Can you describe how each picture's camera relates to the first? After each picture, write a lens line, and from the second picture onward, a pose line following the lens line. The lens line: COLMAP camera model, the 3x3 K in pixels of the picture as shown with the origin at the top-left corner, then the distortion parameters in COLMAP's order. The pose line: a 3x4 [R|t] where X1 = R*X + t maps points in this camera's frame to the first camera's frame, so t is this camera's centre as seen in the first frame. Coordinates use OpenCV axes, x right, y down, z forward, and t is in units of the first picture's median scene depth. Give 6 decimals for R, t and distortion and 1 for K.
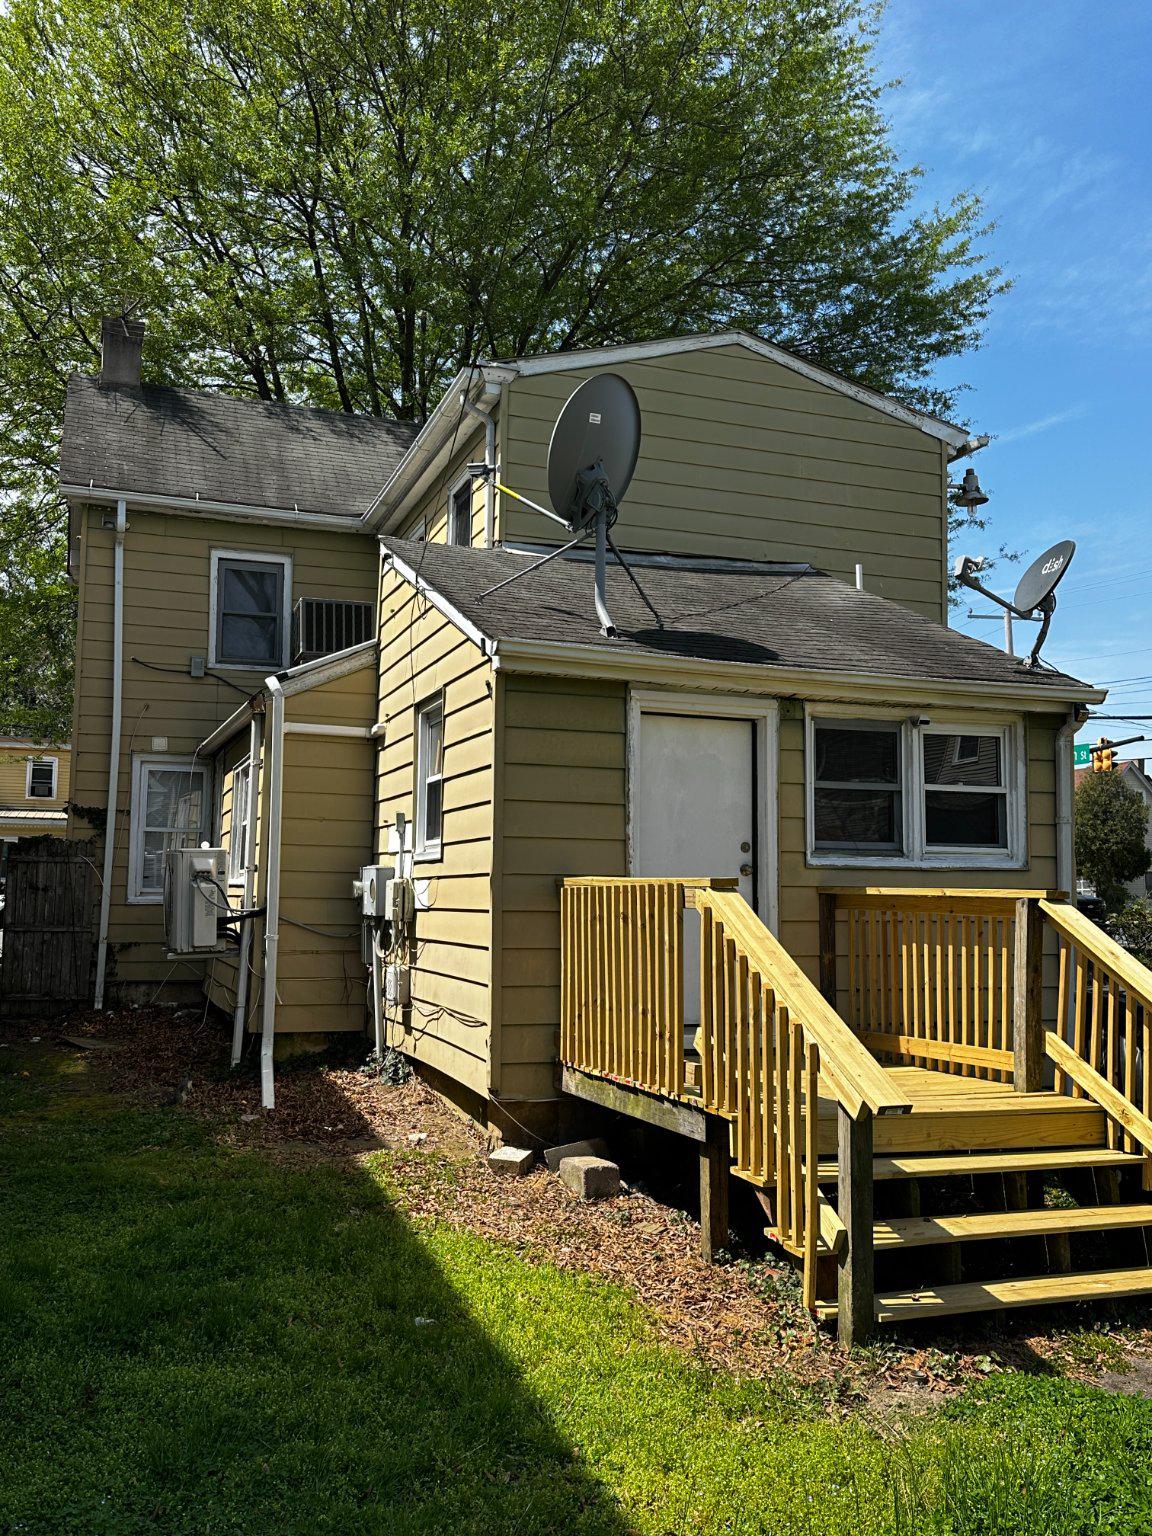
lens RADIAL K [[1342.2, 0, 577.9], [0, 1342.2, 769.6], [0, 0, 1]] dist [0.017538, 0.003731]
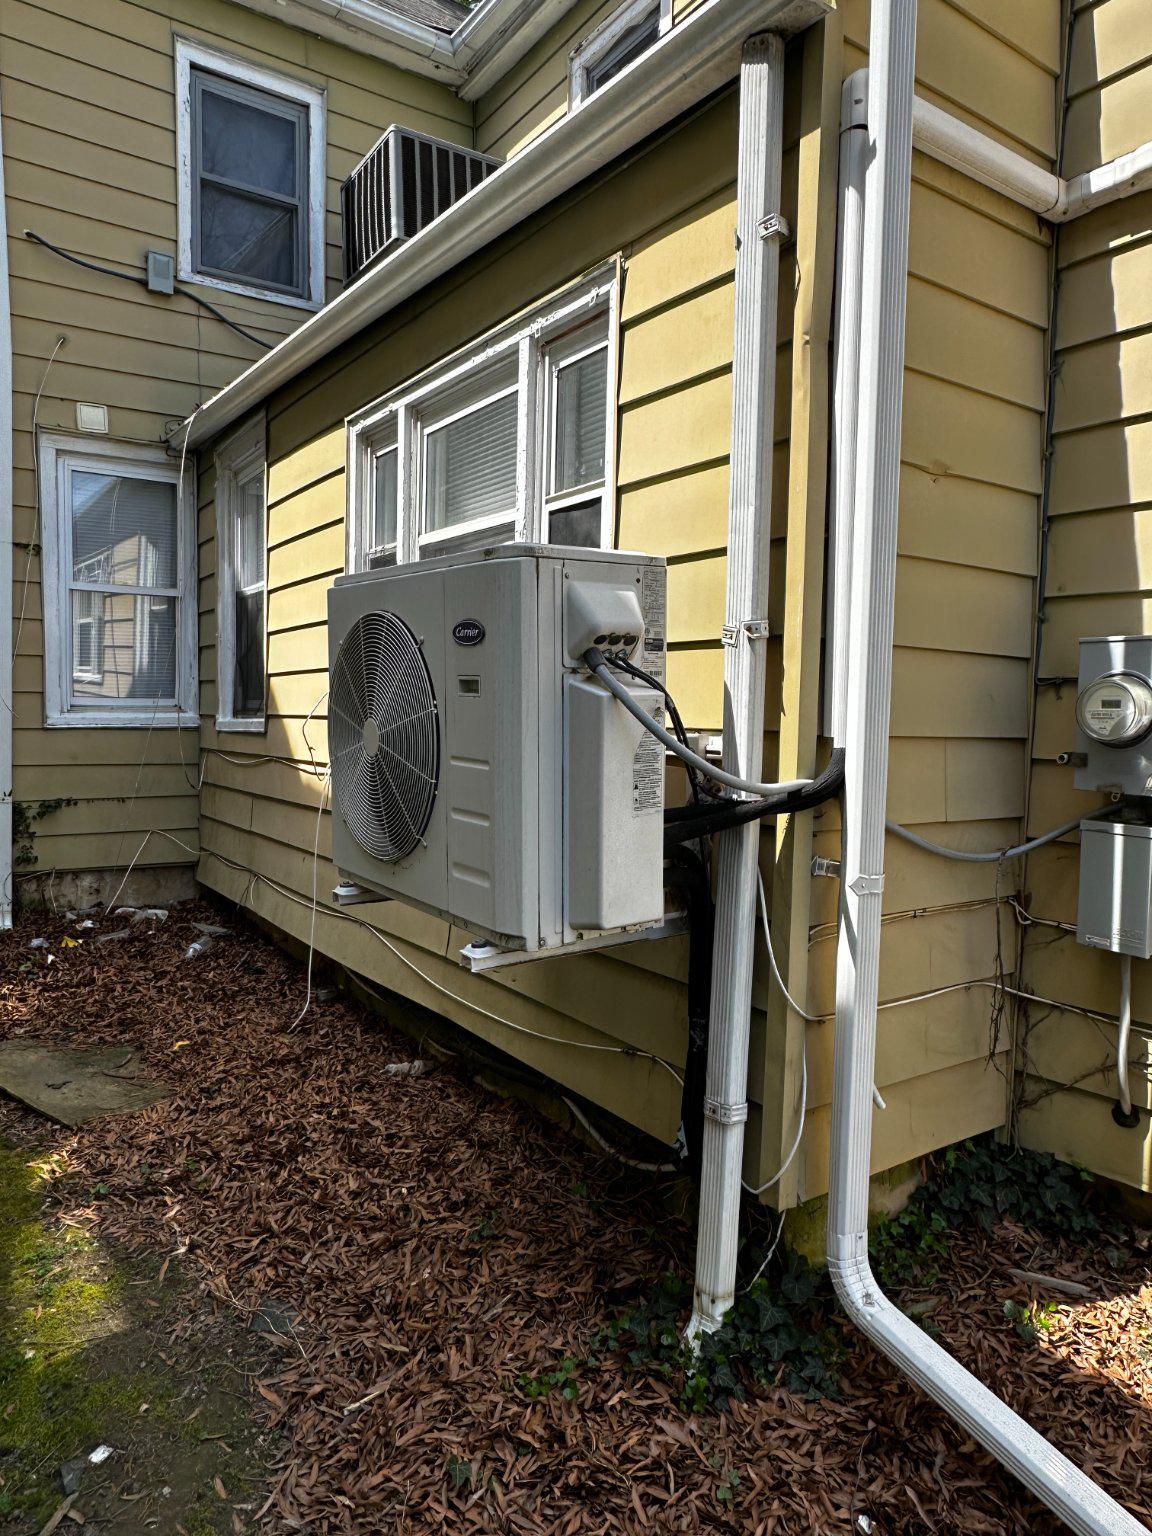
lens RADIAL K [[1000.7, 0, 571.6], [0, 1000.7, 771.5], [0, 0, 1]] dist [-0.021132, 0.001849]
pose [[0.965966, -0.021478, 0.257776, -0.232876], [-0.021567, 0.986389, 0.163006, 0.048141], [-0.257768, -0.163018, 0.952355, 0.563107]]
